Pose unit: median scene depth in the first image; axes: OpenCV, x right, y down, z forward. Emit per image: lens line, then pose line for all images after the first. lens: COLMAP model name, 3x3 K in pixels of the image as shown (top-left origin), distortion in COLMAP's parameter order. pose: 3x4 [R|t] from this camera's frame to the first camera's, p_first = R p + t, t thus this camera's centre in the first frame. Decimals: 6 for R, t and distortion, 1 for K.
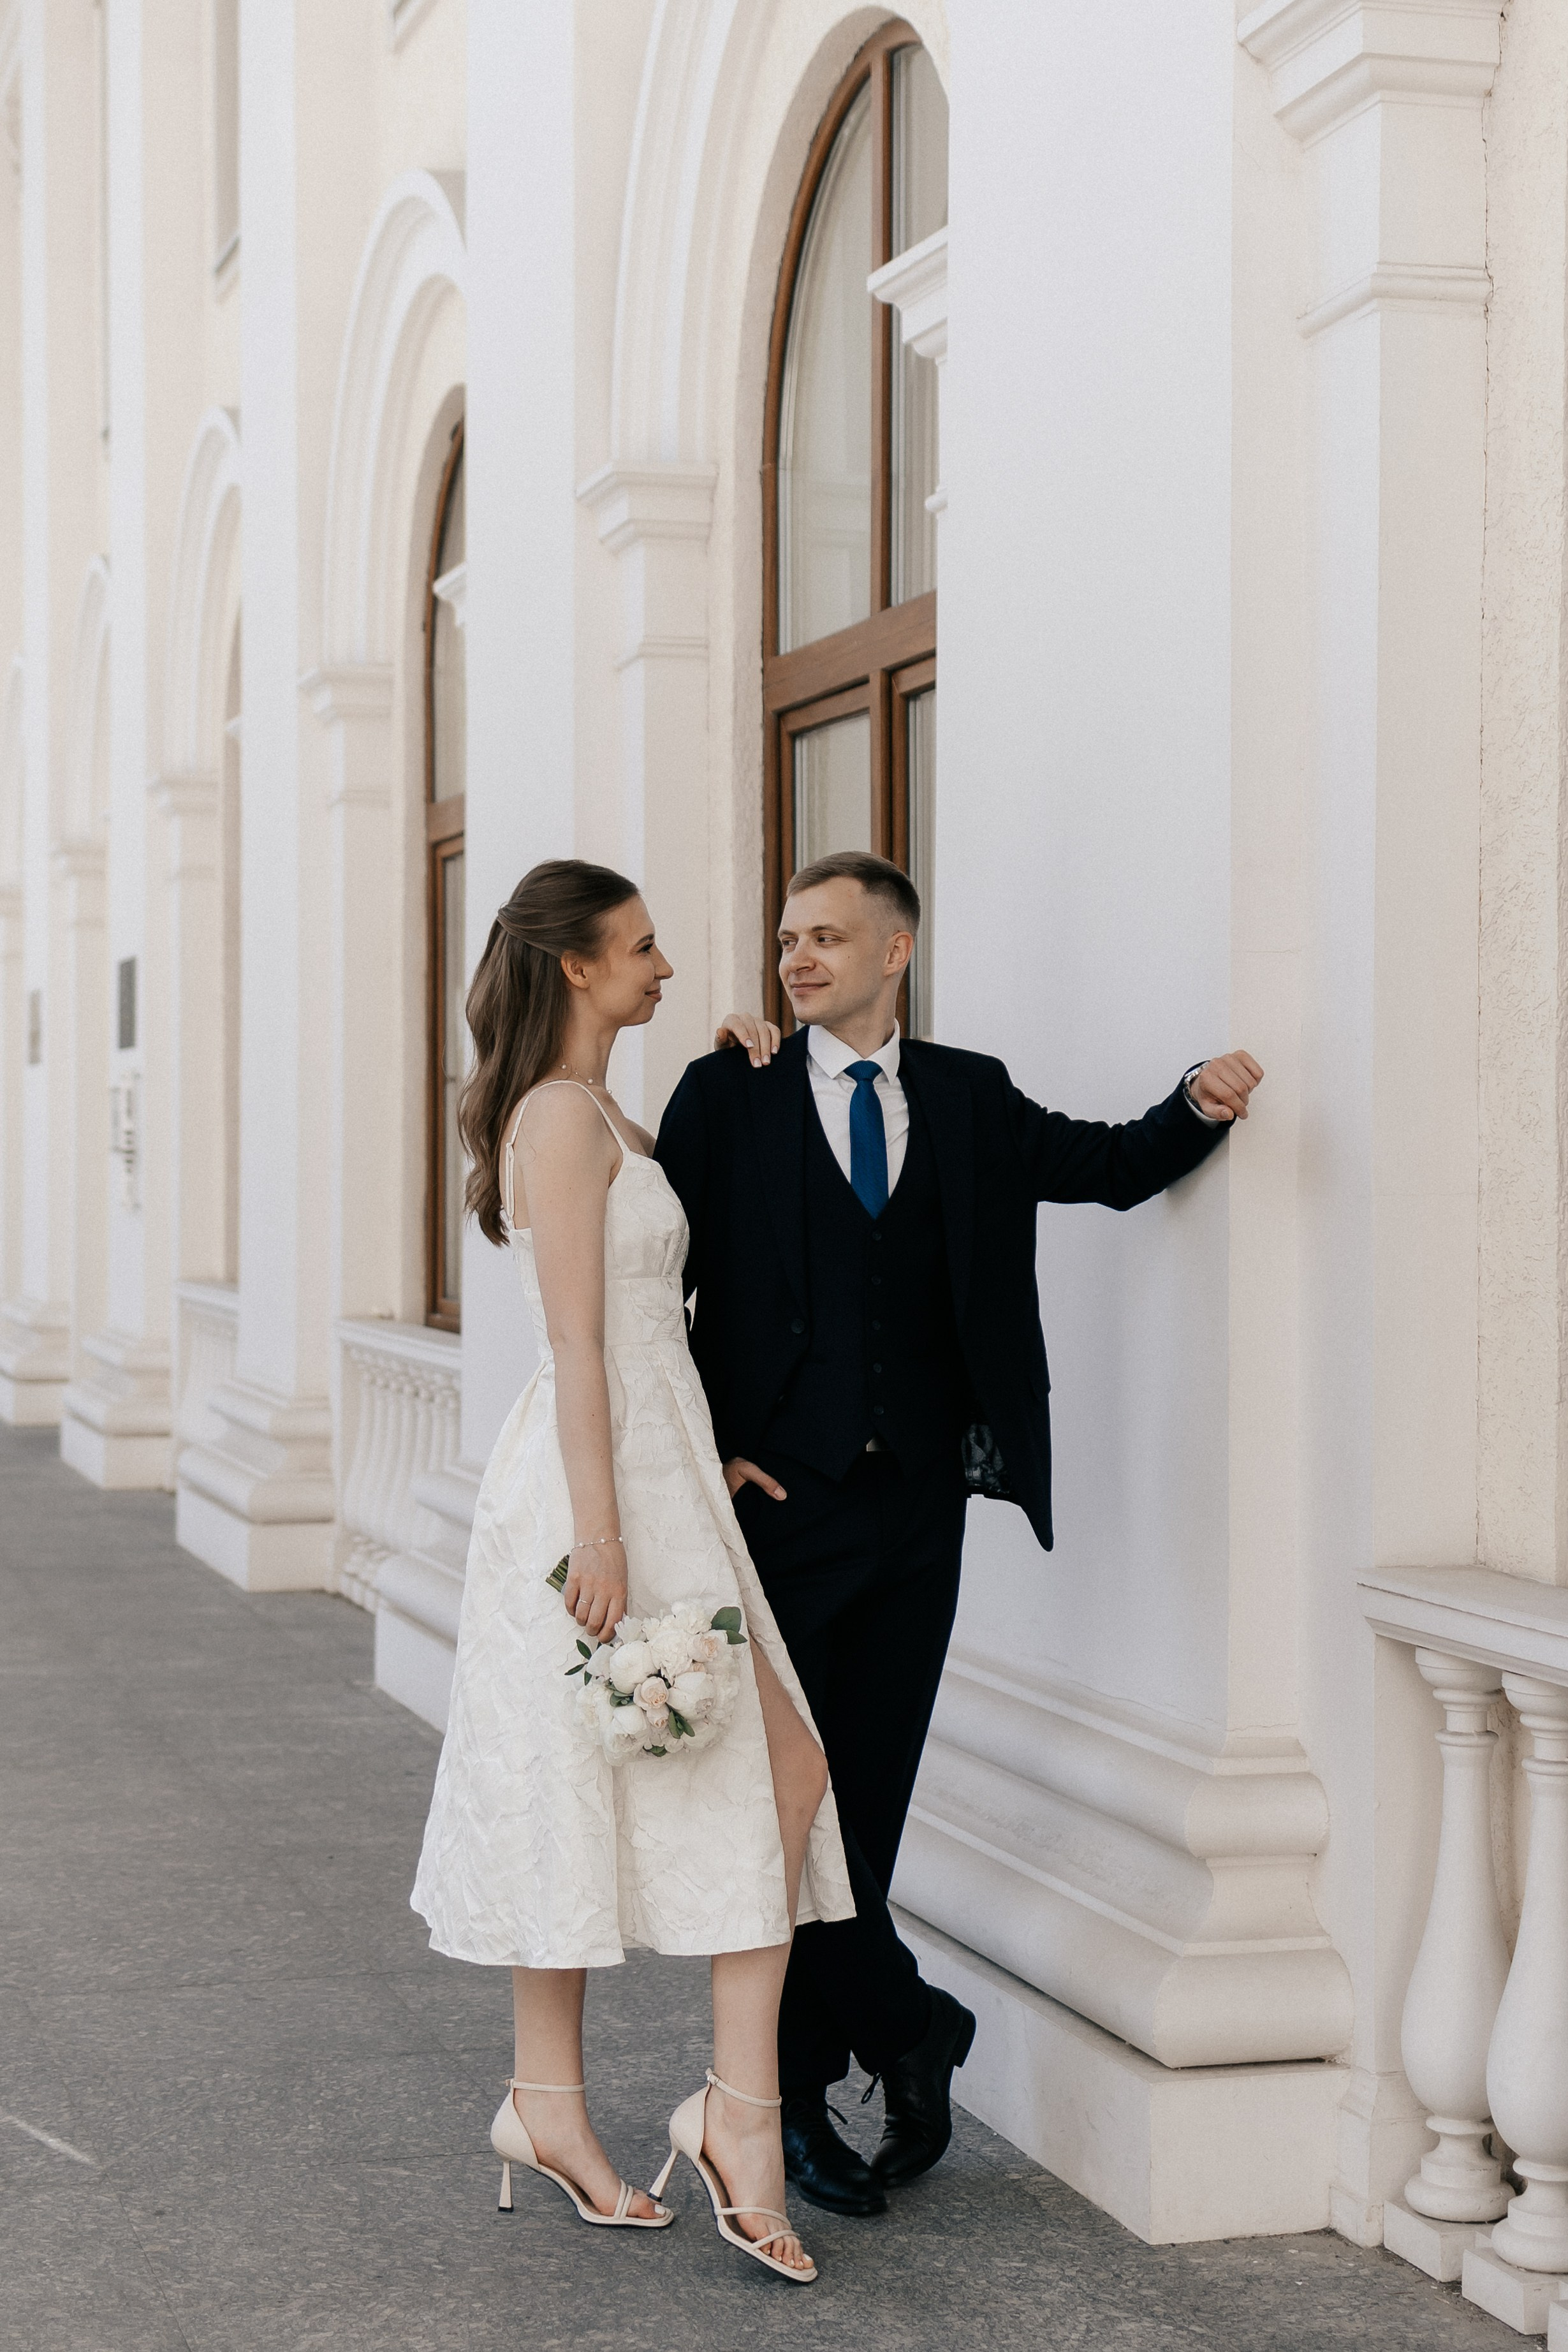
lens RADIAL K [[3901.5, 0, 870.8], [0, 3901.5, 1213.5], [0, 0, 1]] dist [0.145588, -0.292086]
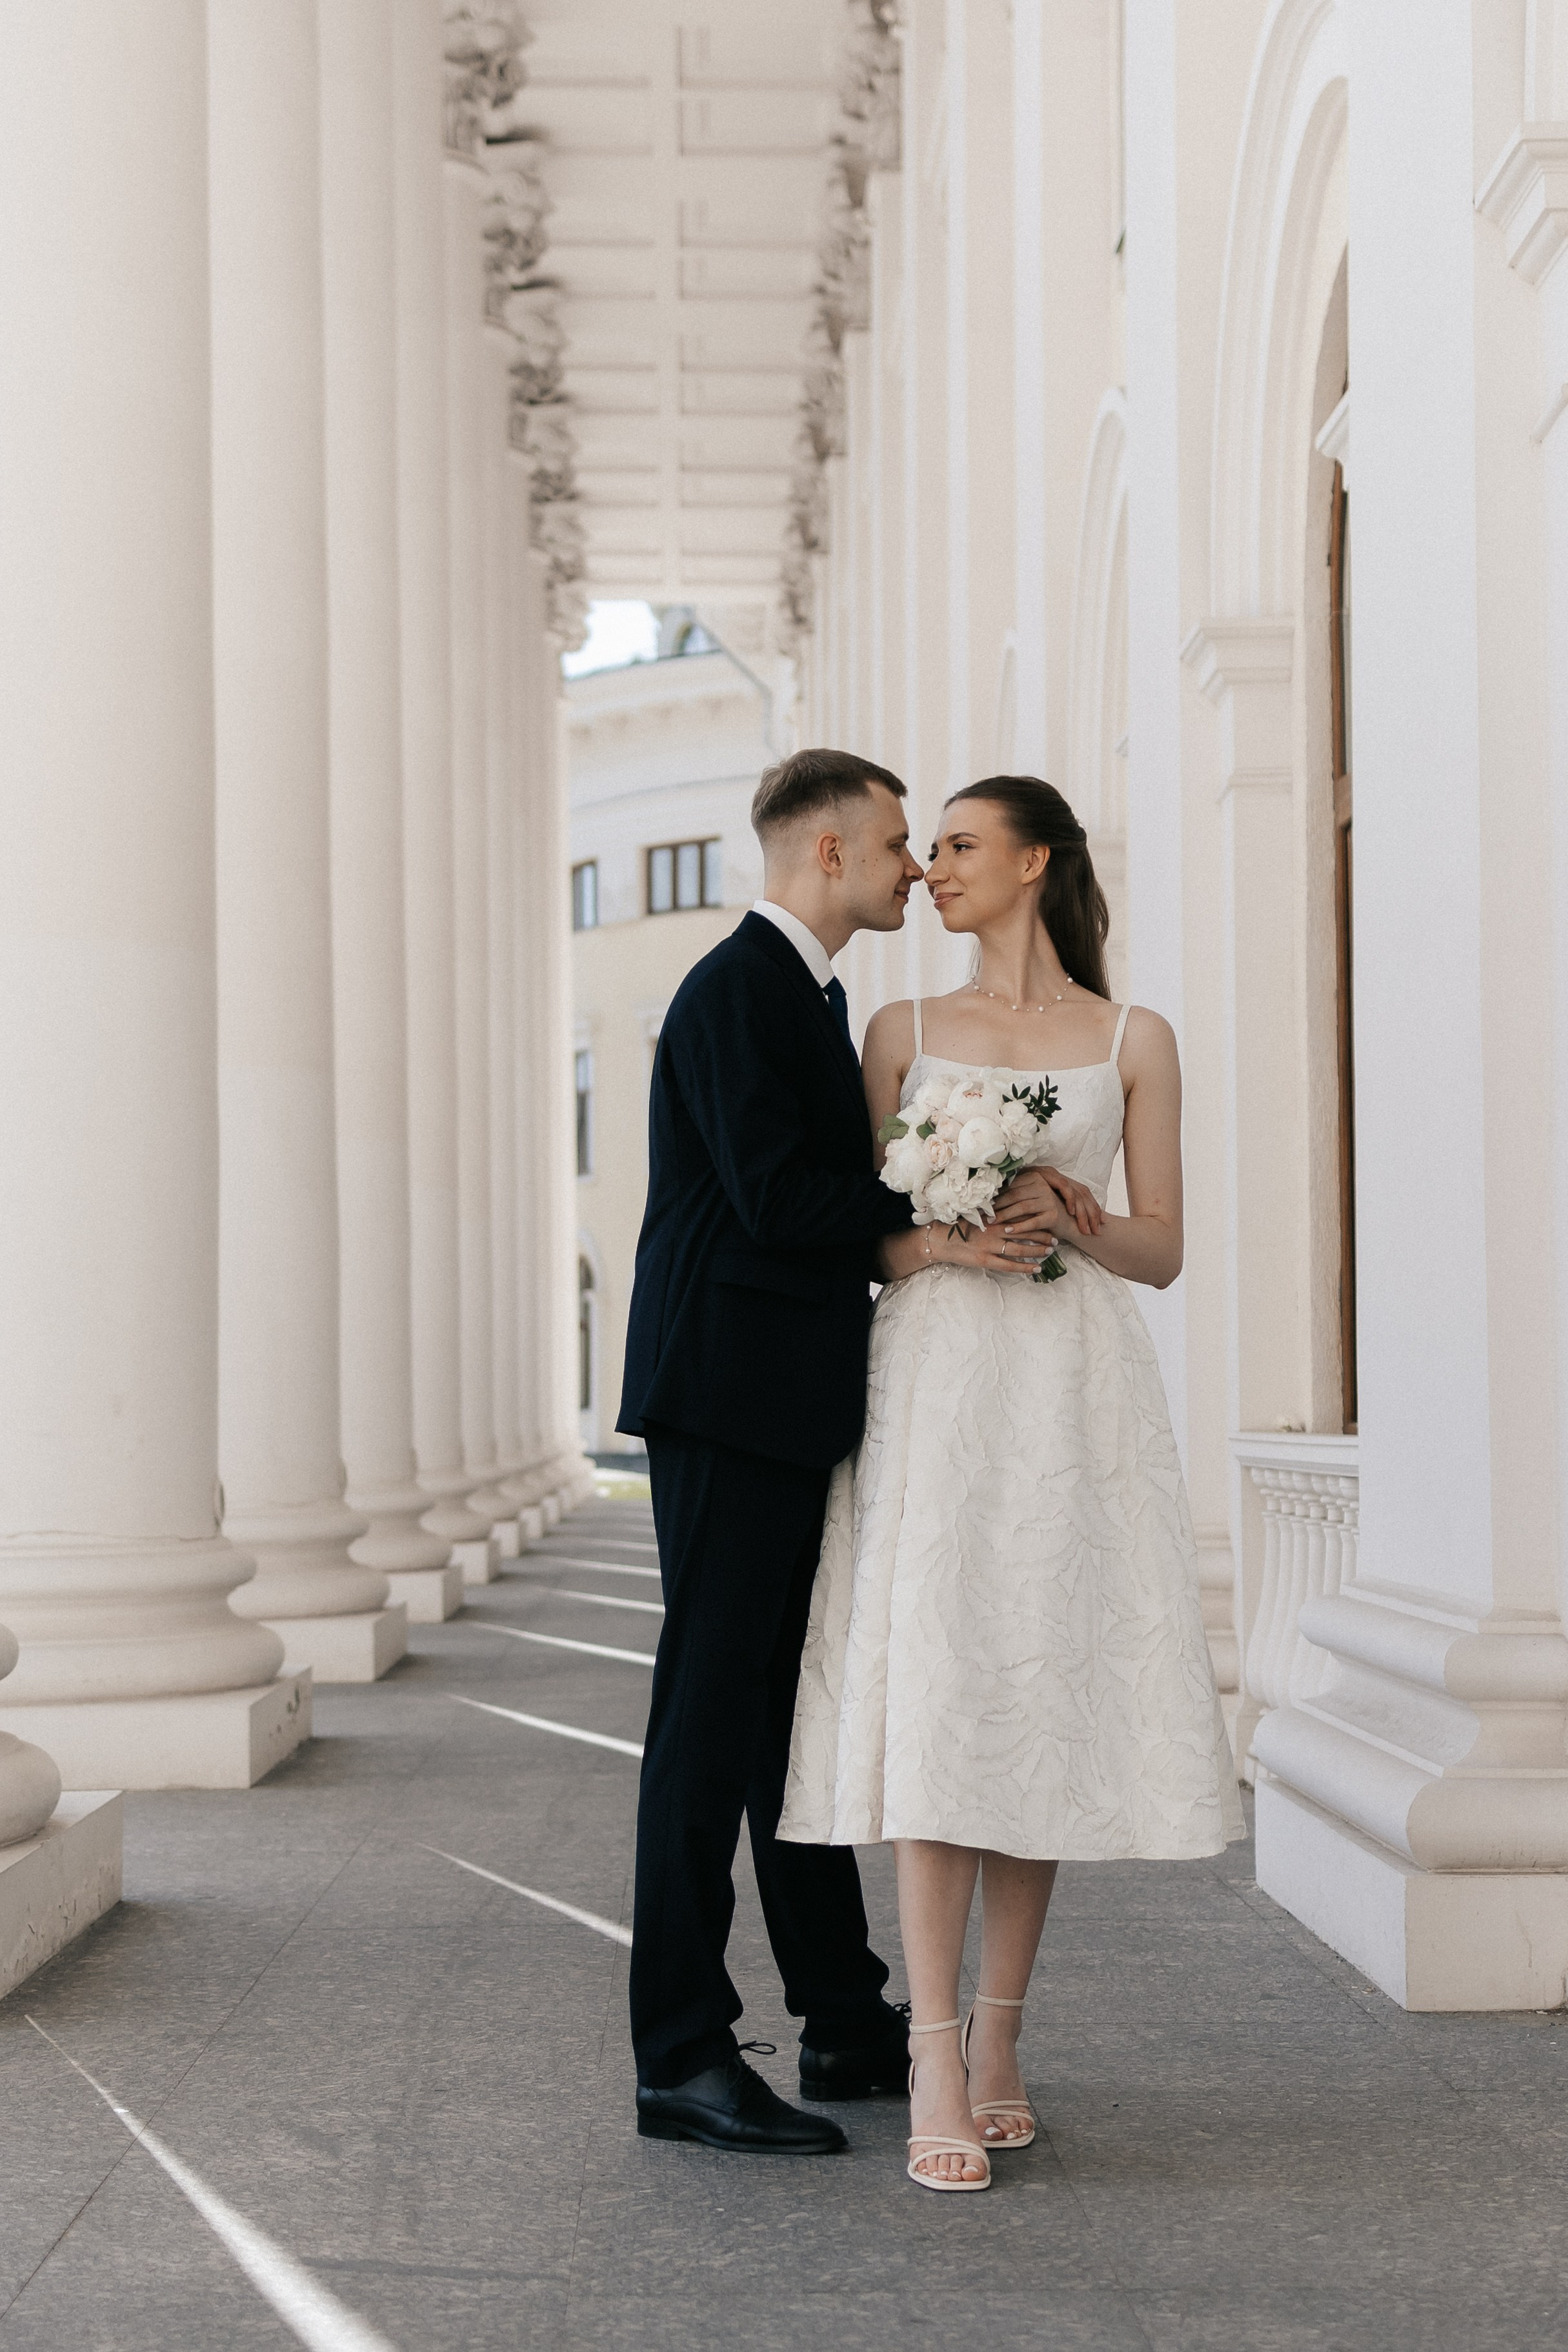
lens RADIAL K [[3913.5, 0, 740.5], [0, 3913.5, 1217.9], [0, 0, 1]] dist [0.189472, -0.331699]
pose [[0.955302, -0.029045, -0.294201, 0.004118], [0.009317, 0.997626, -0.068235, 0.041807], [0.295484, 0.062444, 0.953305, 0.234962]]
